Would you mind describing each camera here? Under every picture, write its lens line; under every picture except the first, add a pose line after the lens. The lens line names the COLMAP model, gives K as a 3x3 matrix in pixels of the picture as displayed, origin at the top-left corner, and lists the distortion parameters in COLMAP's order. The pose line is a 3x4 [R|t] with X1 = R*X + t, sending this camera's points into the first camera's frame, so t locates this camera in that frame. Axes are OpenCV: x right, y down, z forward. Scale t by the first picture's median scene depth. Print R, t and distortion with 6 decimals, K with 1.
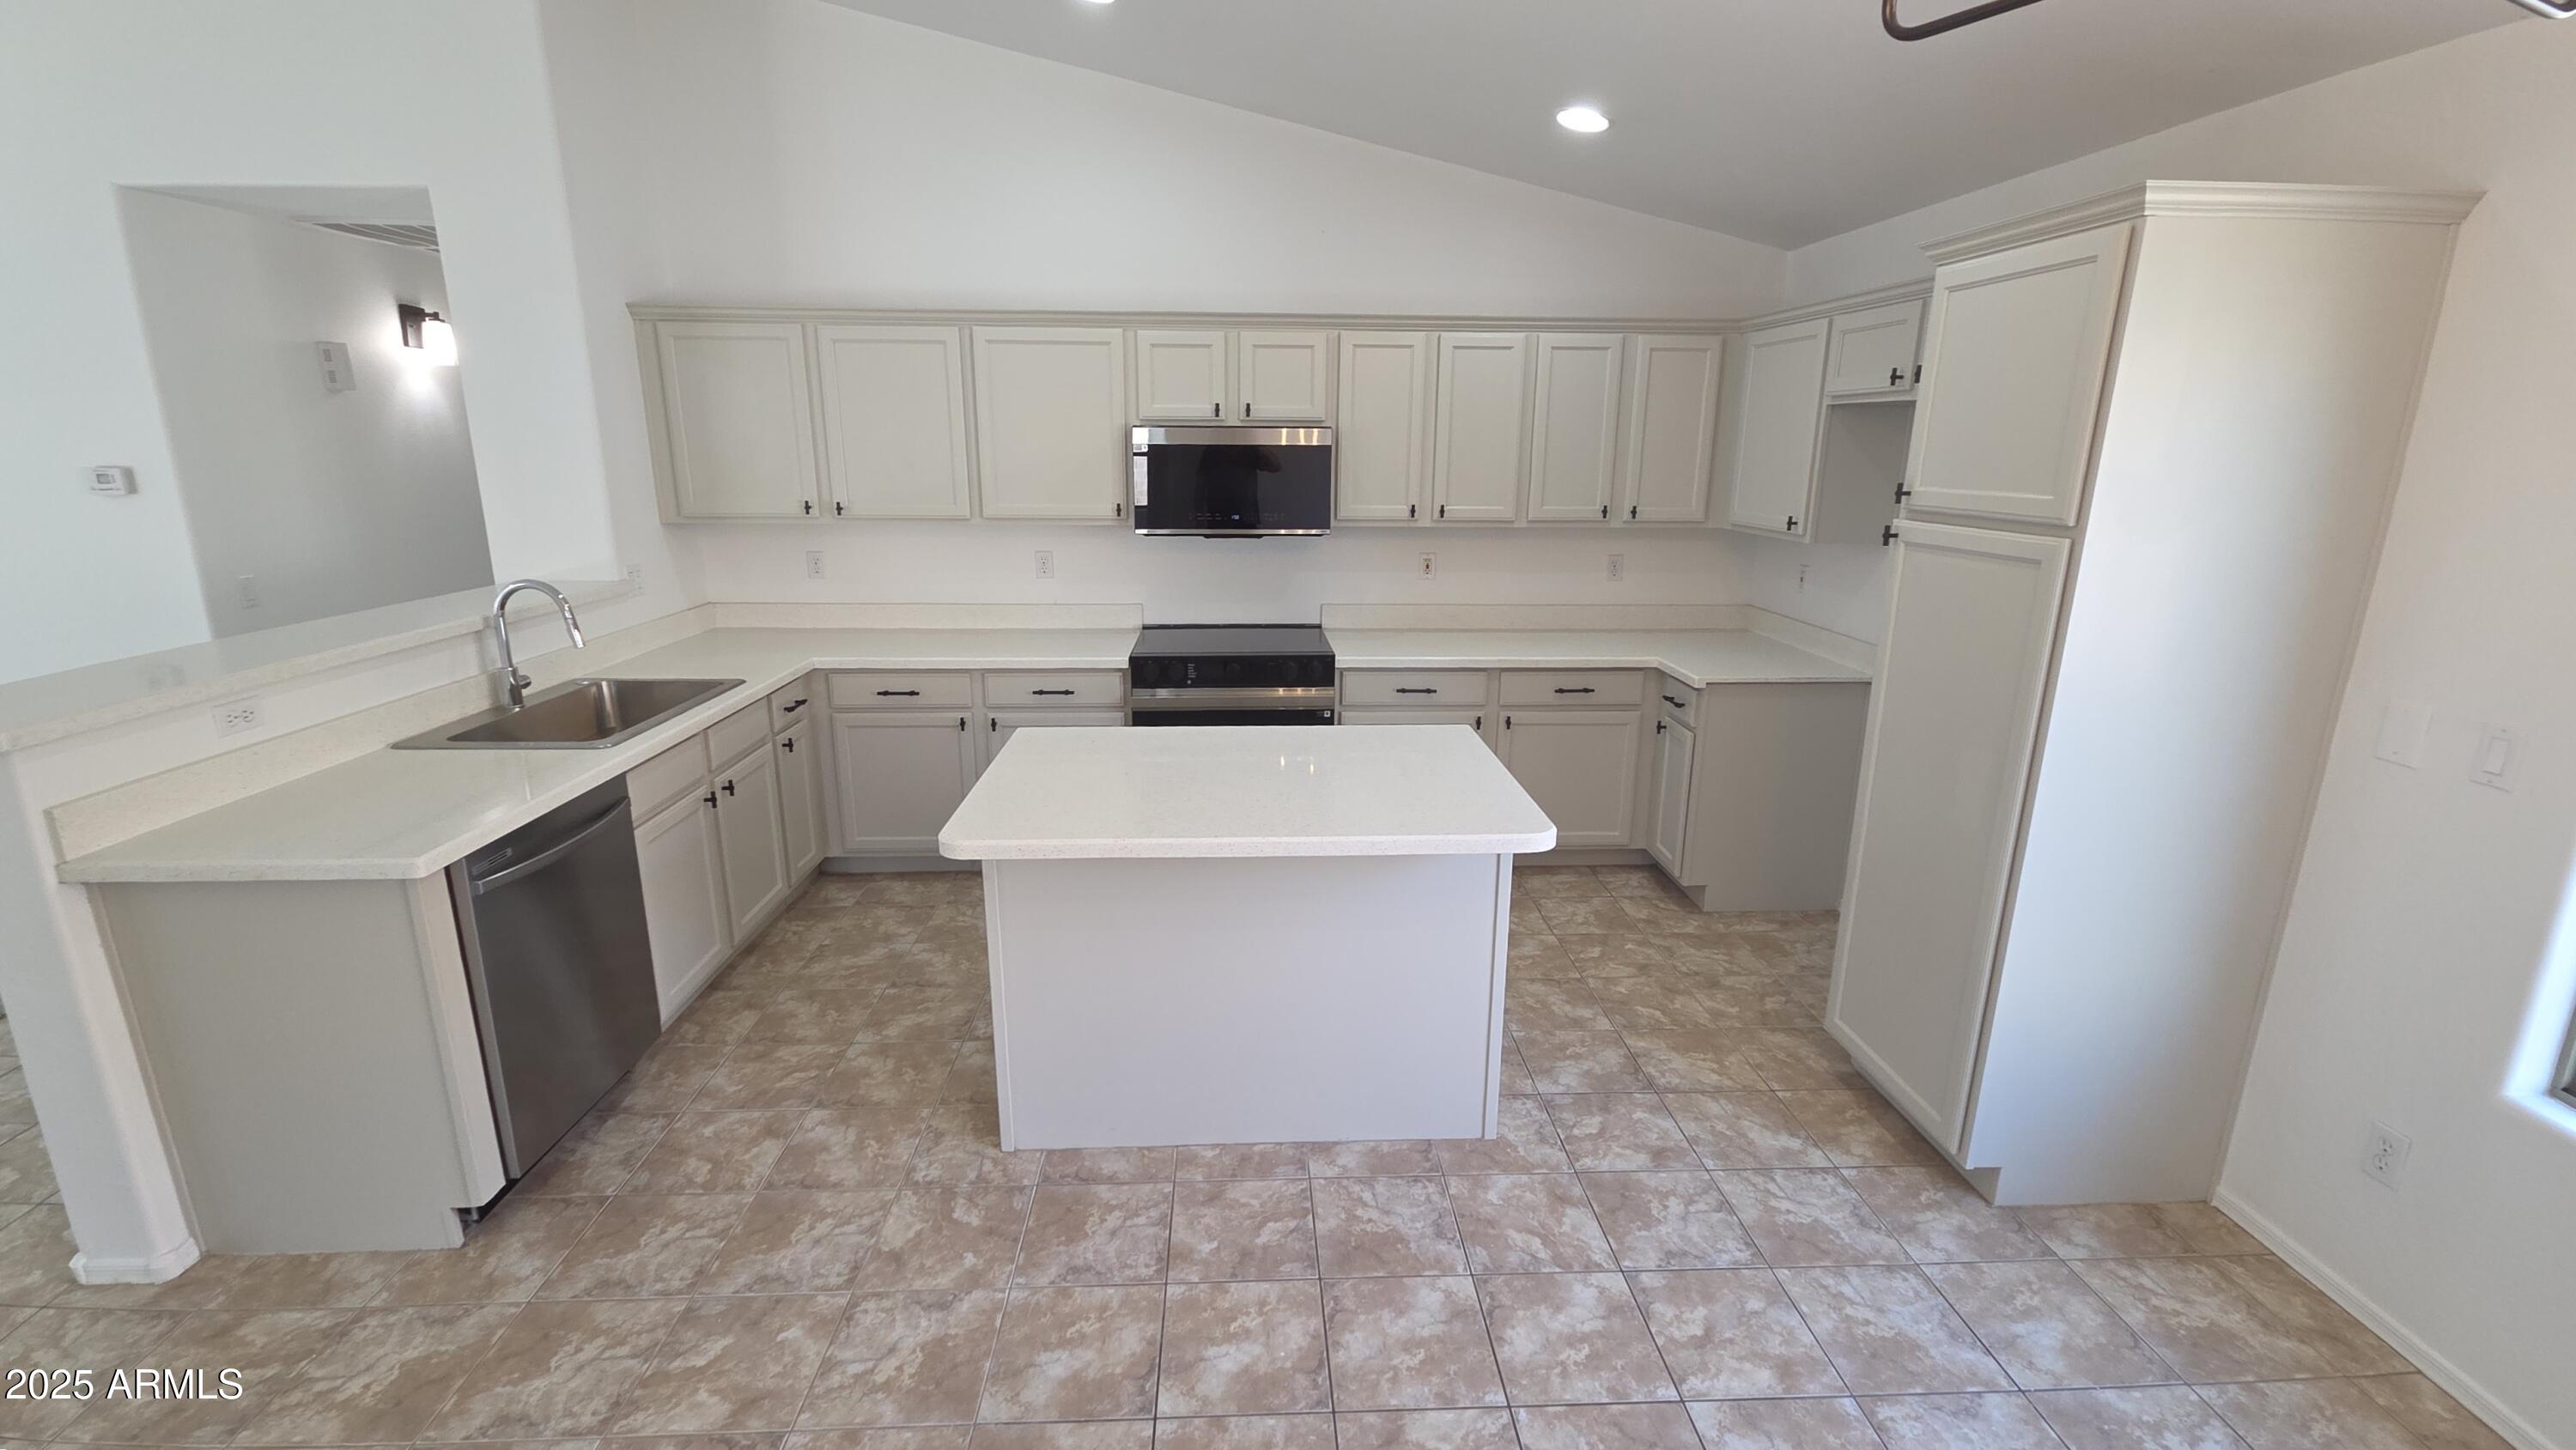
lens RADIAL K [[1091.5, 0, 1297.1], [0, 1091.5, 715.2], [0, 0, 1]] dist [0.004178, -0.000223]
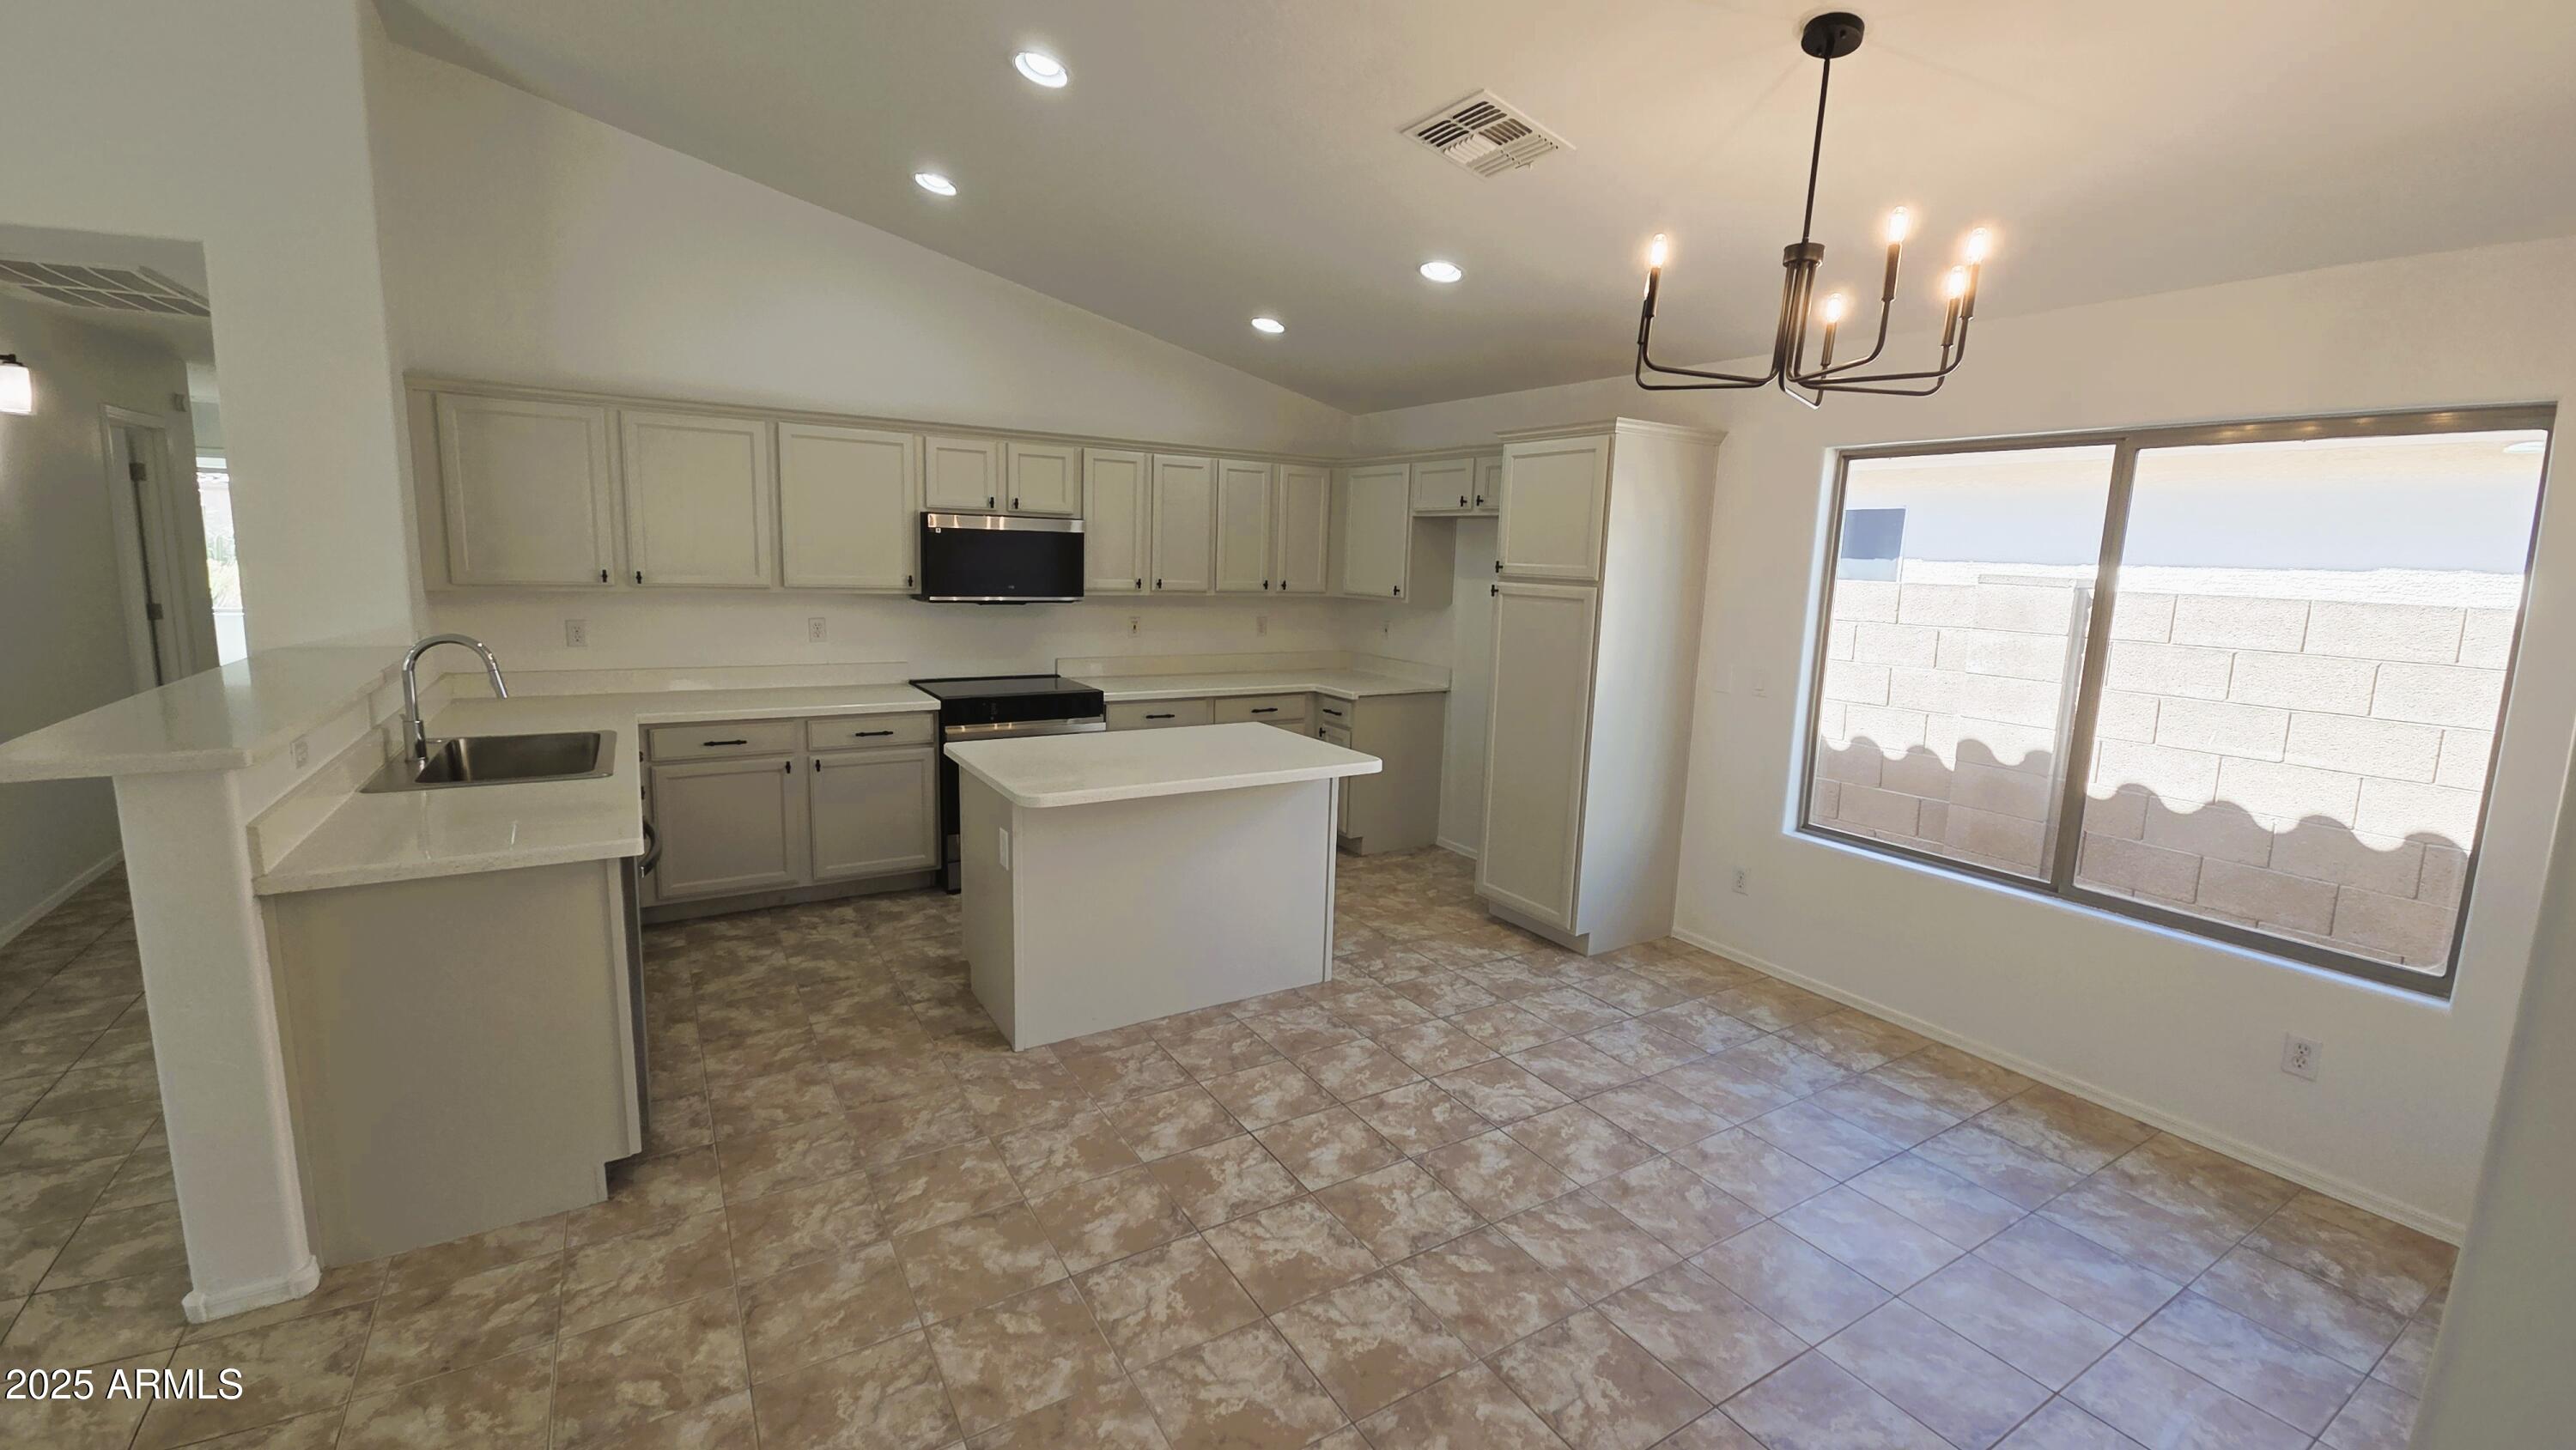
lens RADIAL K [[1049.2, 0, 1296.7], [0, 1049.2, 713.6], [0, 0, 1]] dist [0.010975, -0.008901]
pose [[0.873849, -0.054446, 0.483138, -0.528714], [0.094857, 0.993706, -0.059586, 0.096526], [-0.476853, 0.097899, 0.873514, -0.285478]]
